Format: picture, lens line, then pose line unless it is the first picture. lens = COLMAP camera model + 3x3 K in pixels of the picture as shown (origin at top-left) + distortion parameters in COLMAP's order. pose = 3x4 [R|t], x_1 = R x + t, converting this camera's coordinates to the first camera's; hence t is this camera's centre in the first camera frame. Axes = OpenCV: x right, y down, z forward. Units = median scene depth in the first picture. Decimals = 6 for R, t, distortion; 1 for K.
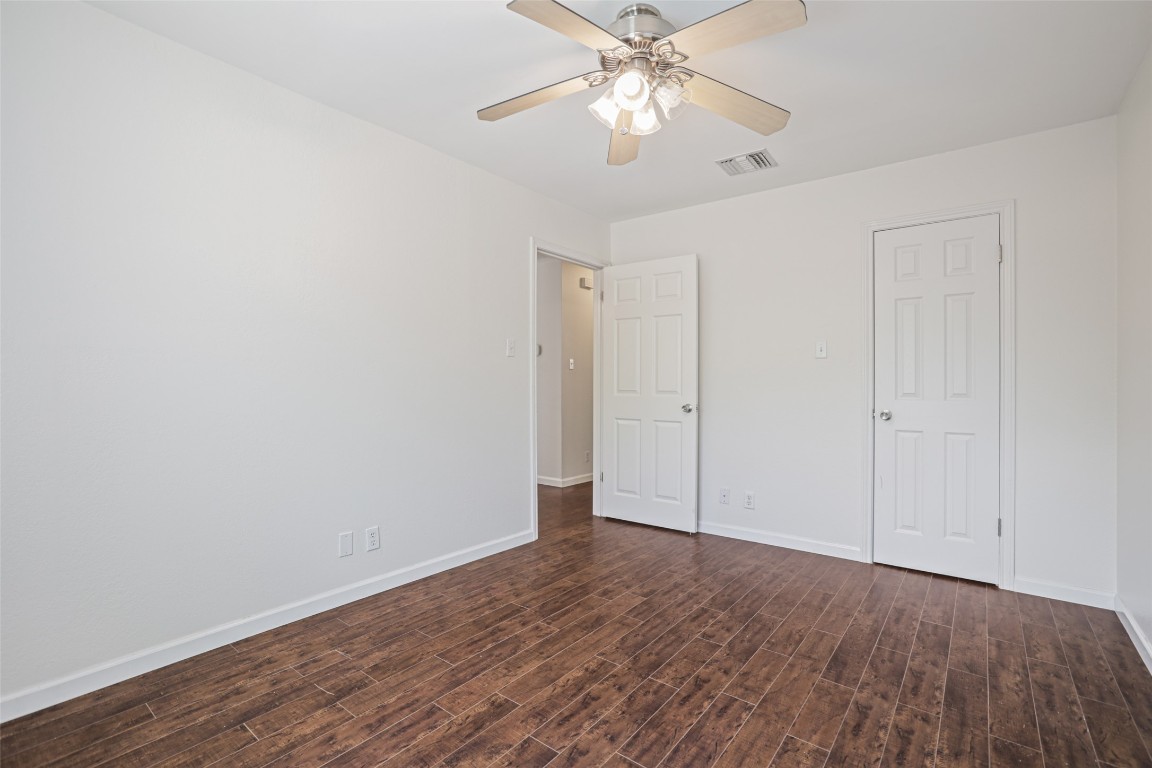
lens RADIAL K [[520.7, 0, 575.9], [0, 520.7, 387.3], [0, 0, 1]] dist [0.002325, 0.003970]
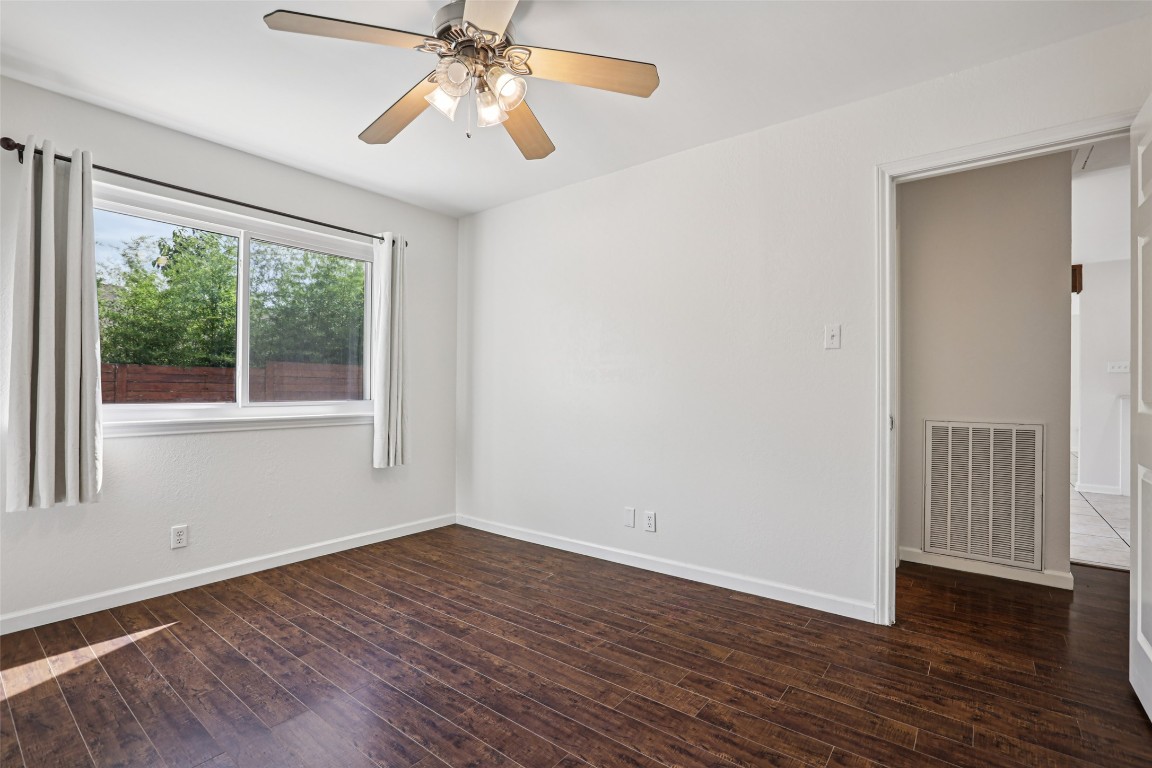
lens RADIAL K [[520.7, 0, 574.7], [0, 520.7, 391.6], [0, 0, 1]] dist [0.002325, 0.003970]
pose [[-0.015523, -0.011873, -0.999809, 0.913725], [0.009397, 0.999884, -0.012020, 0.021576], [0.999835, -0.009582, -0.015410, 1.027356]]
